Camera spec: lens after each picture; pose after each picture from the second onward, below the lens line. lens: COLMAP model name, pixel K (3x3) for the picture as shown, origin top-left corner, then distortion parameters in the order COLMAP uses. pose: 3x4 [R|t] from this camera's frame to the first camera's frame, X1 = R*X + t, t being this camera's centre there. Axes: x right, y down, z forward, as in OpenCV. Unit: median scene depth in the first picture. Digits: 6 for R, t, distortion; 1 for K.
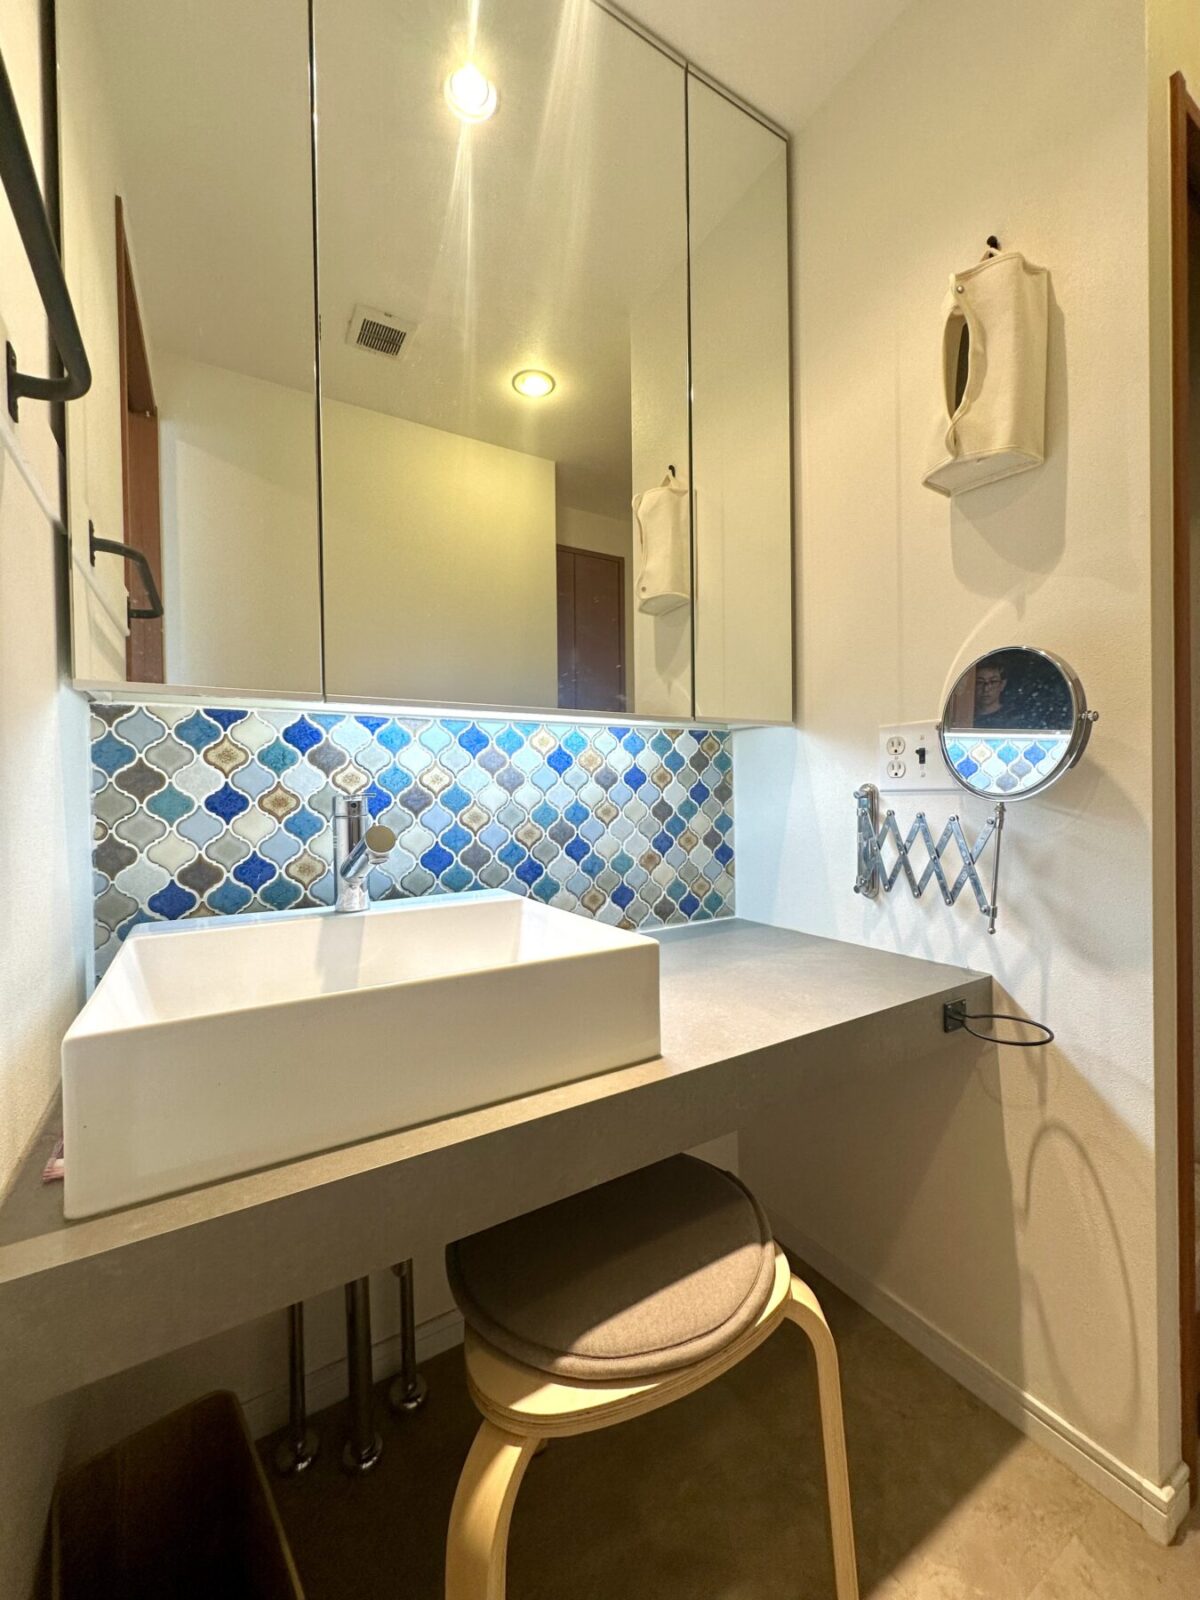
lens RADIAL K [[638.3, 0, 603.3], [0, 638.3, 796.0], [0, 0, 1]] dist [-0.003083, 0.001096]
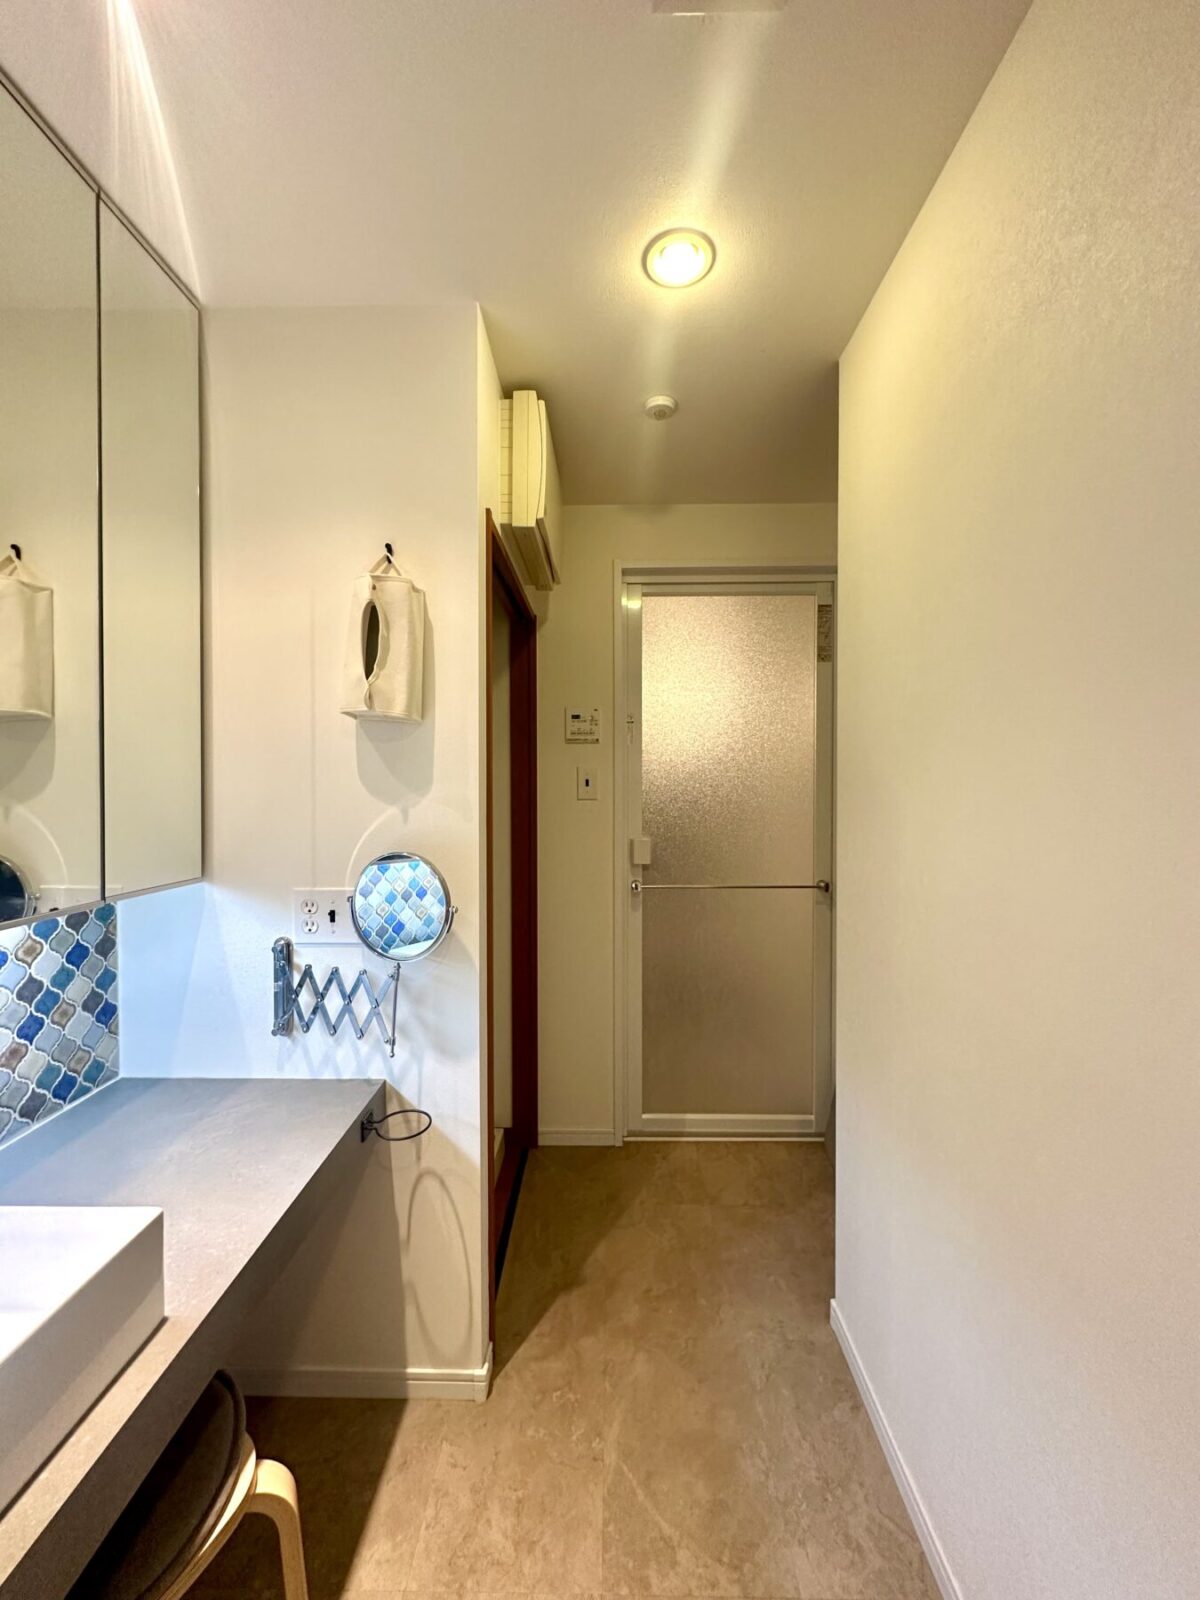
lens RADIAL K [[638.3, 0, 596.5], [0, 638.3, 796.7], [0, 0, 1]] dist [-0.003083, 0.001096]
pose [[0.538997, 0.002537, 0.842304, -0.272560], [-0.000230, 0.999996, -0.002864, -0.293843], [-0.842308, 0.001350, 0.538996, -0.104785]]
